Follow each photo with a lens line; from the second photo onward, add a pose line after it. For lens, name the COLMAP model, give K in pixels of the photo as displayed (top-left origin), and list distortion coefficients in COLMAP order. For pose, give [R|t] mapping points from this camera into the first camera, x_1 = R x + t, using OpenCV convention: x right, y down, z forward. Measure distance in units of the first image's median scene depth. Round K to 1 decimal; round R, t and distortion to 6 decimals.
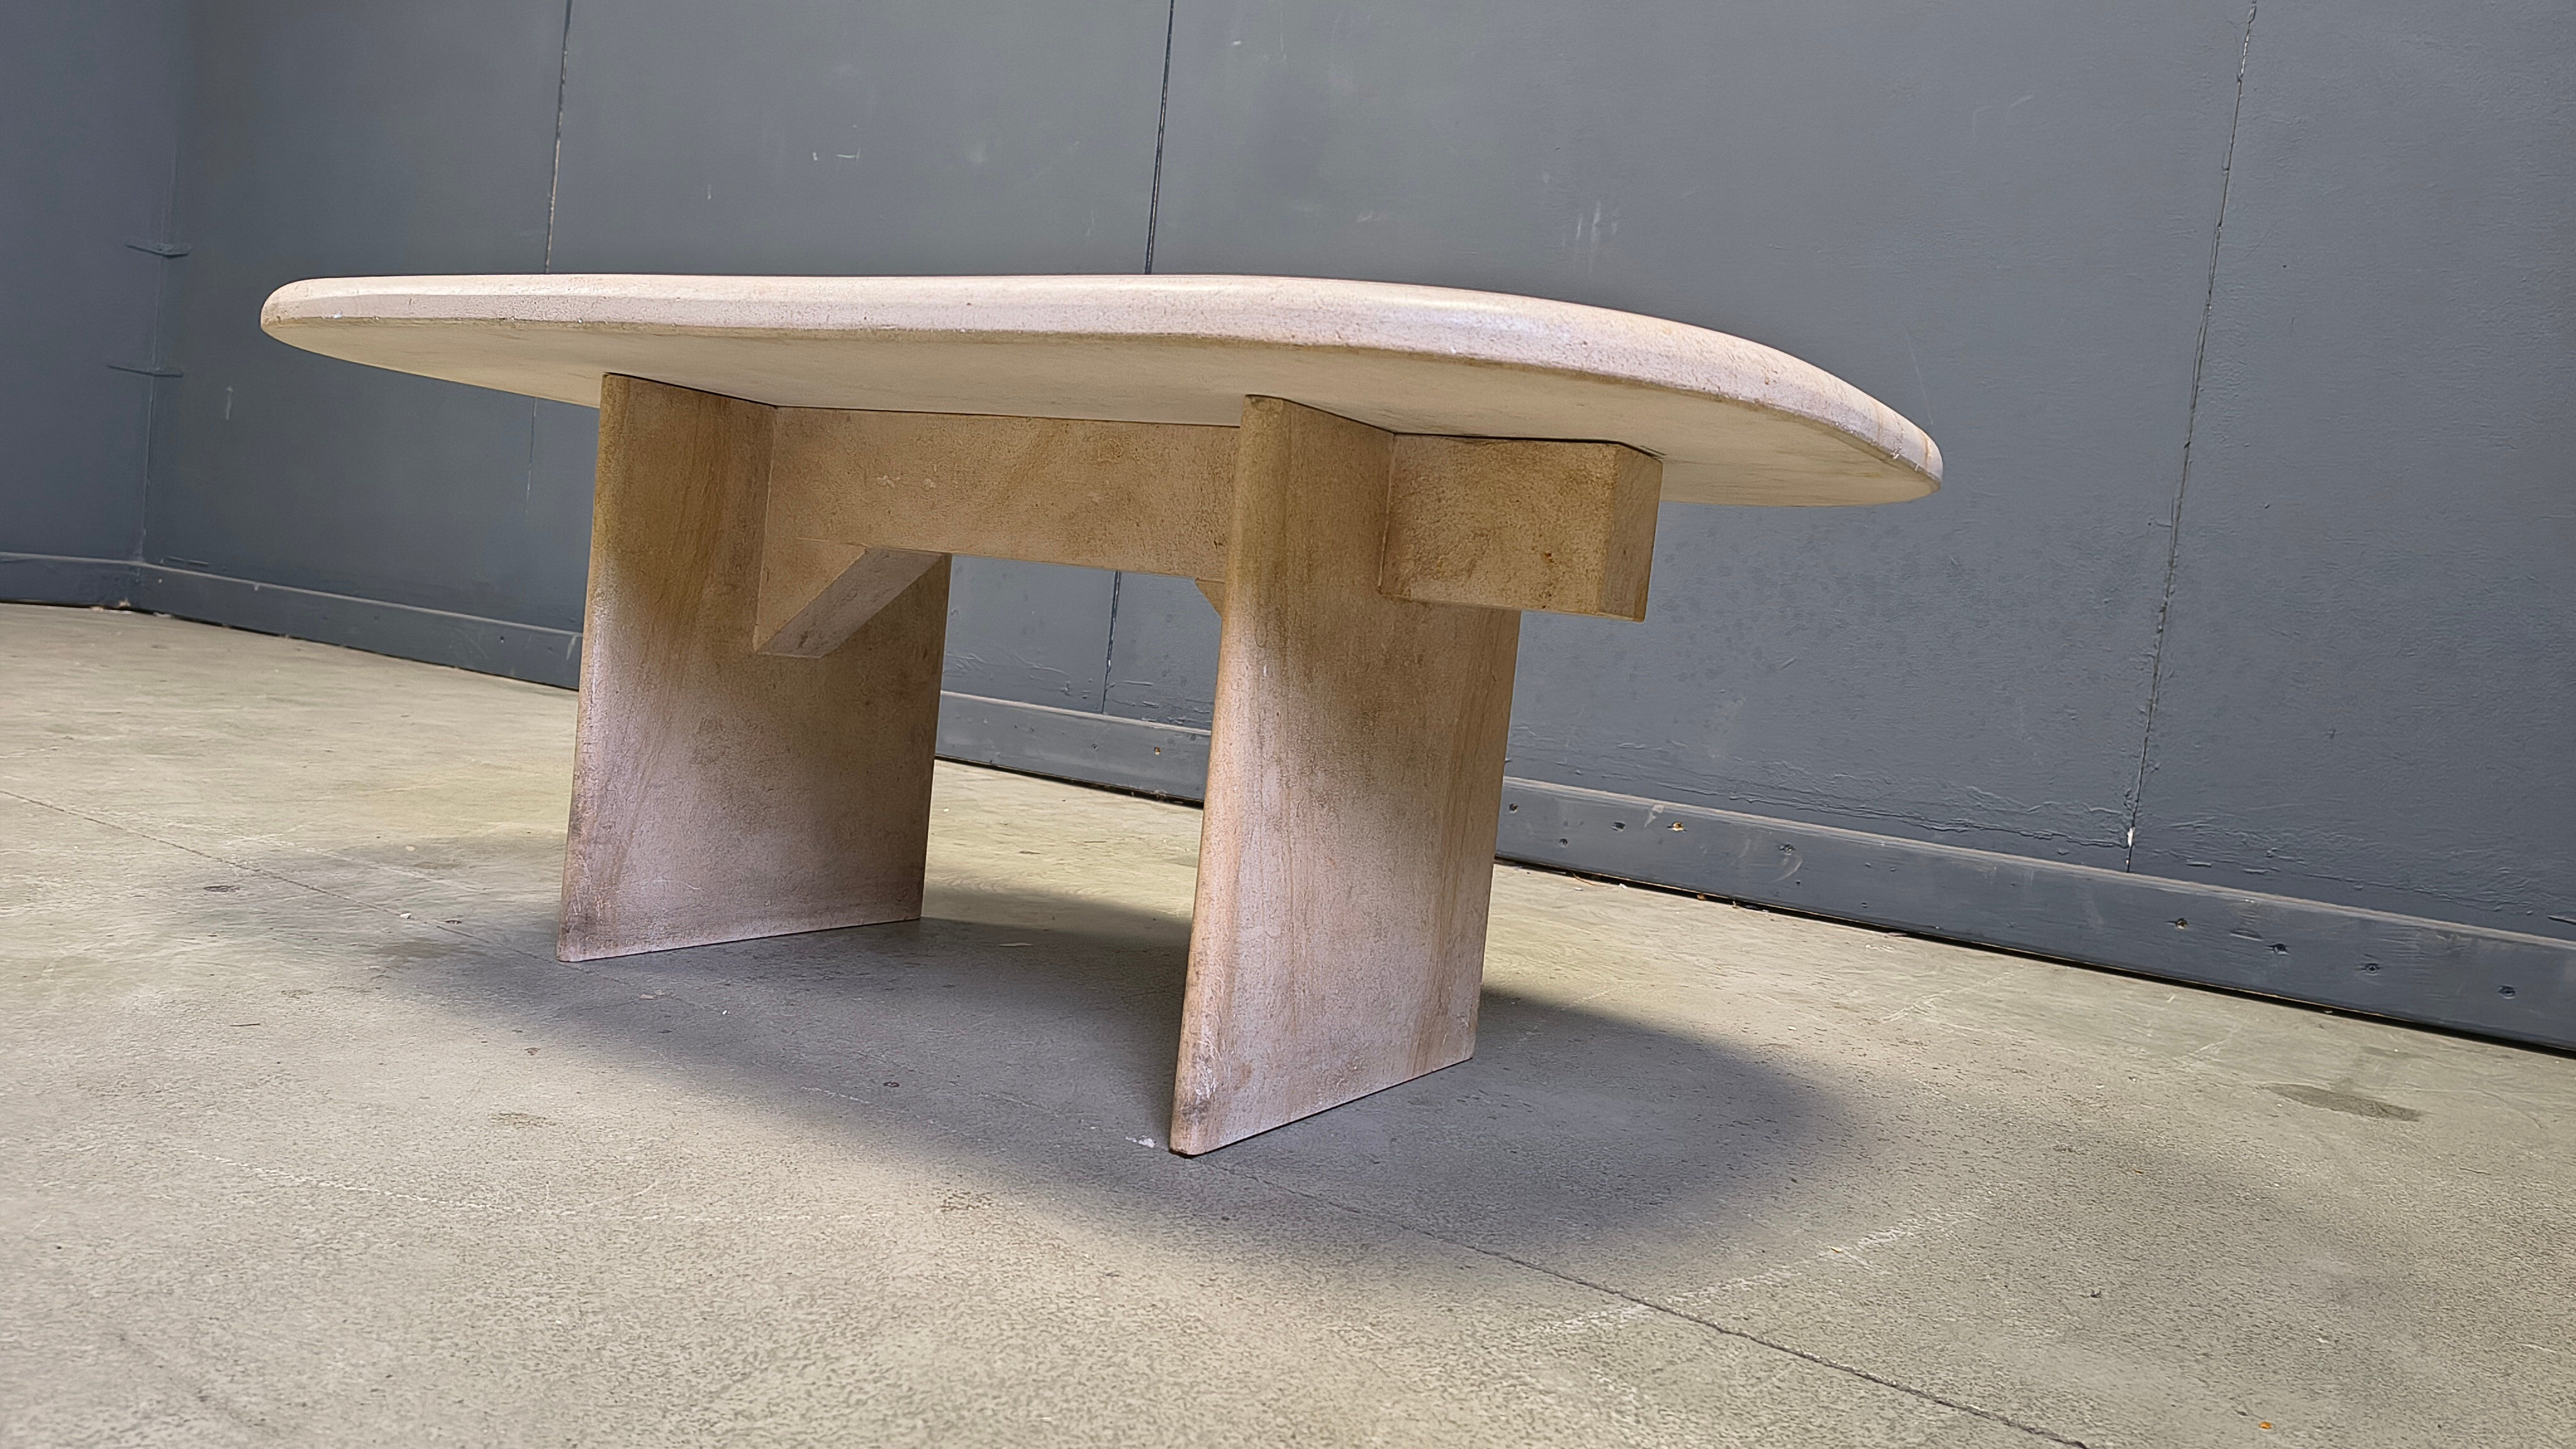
lens RADIAL K [[1774.6, 0, 1288.0], [0, 1774.6, 724.5], [0, 0, 1]] dist [0.056354, -0.072166]
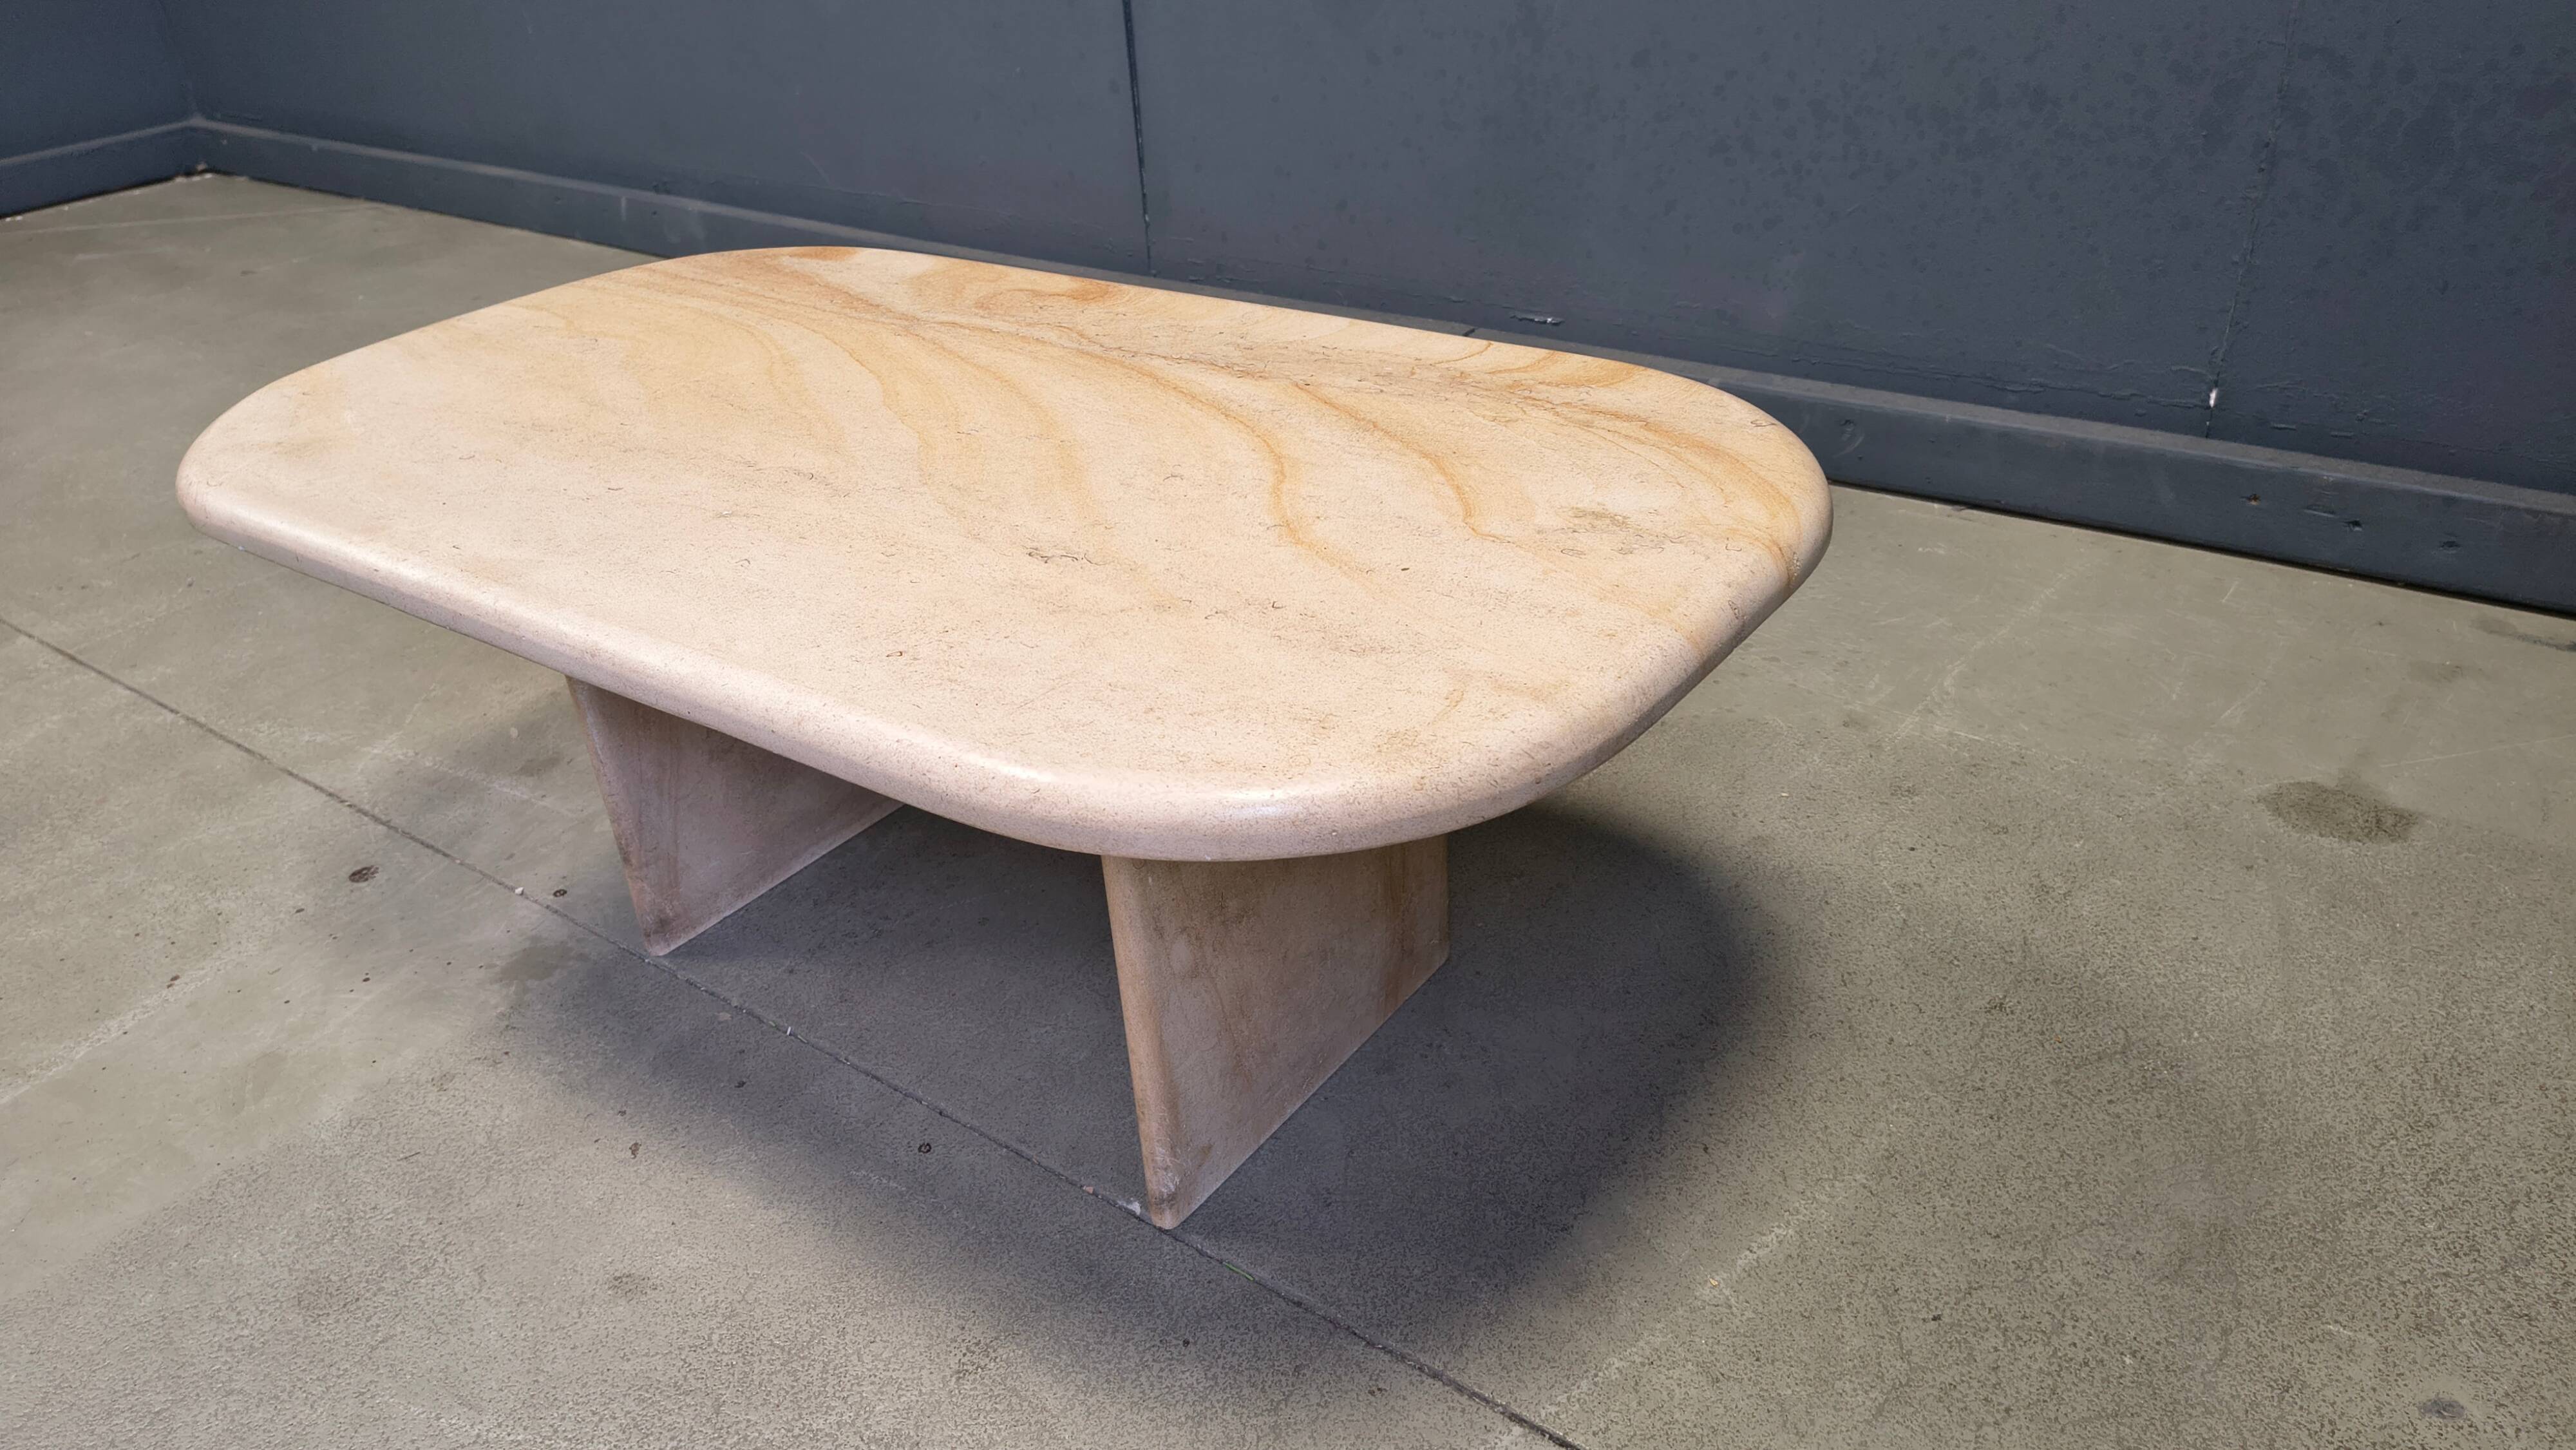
lens RADIAL K [[1781.7, 0, 1276.6], [0, 1781.7, 737.5], [0, 0, 1]] dist [0.060319, -0.078186]
pose [[0.983188, -0.105927, -0.148729, 0.175720], [0.161514, 0.884450, 0.437791, -0.430138], [0.085170, -0.454453, 0.886690, 0.071010]]
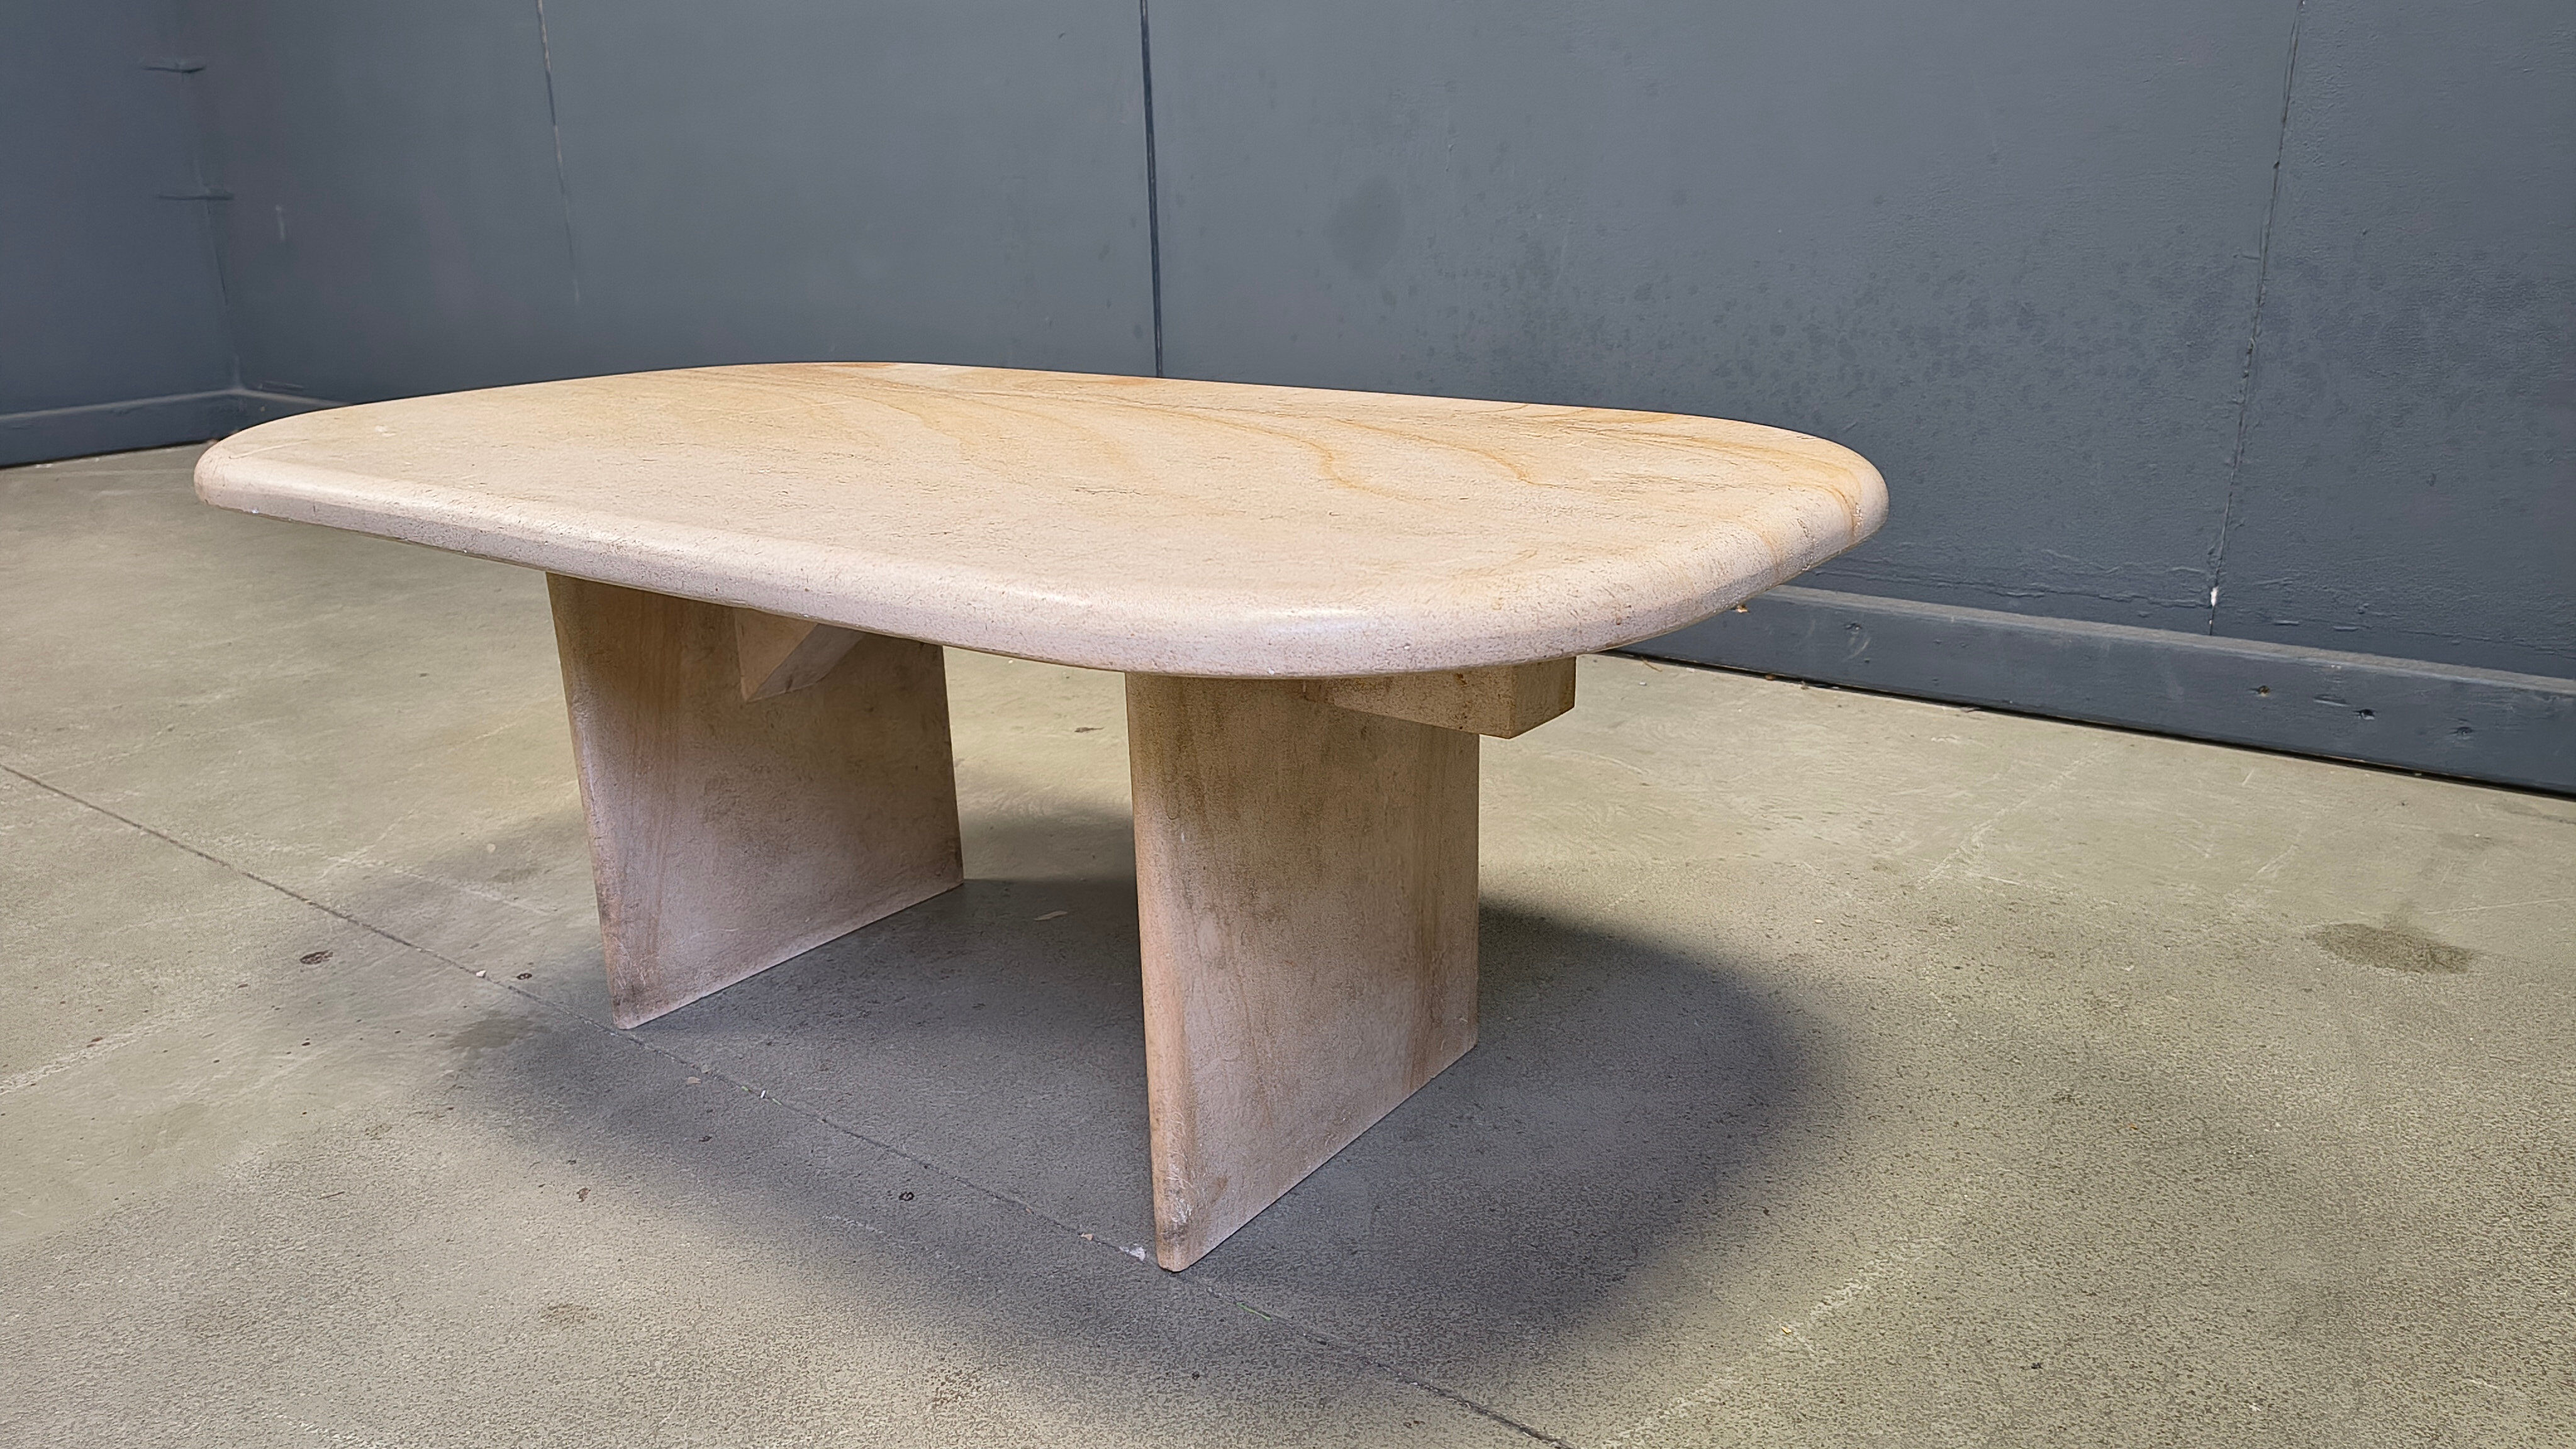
lens RADIAL K [[1785.5, 0, 1288.0], [0, 1785.5, 724.5], [0, 0, 1]] dist [0.052650, -0.070056]
pose [[0.989712, -0.099314, -0.102989, 0.119281], [0.120991, 0.965165, 0.231988, -0.243485], [0.076361, -0.242062, 0.967251, 0.031467]]
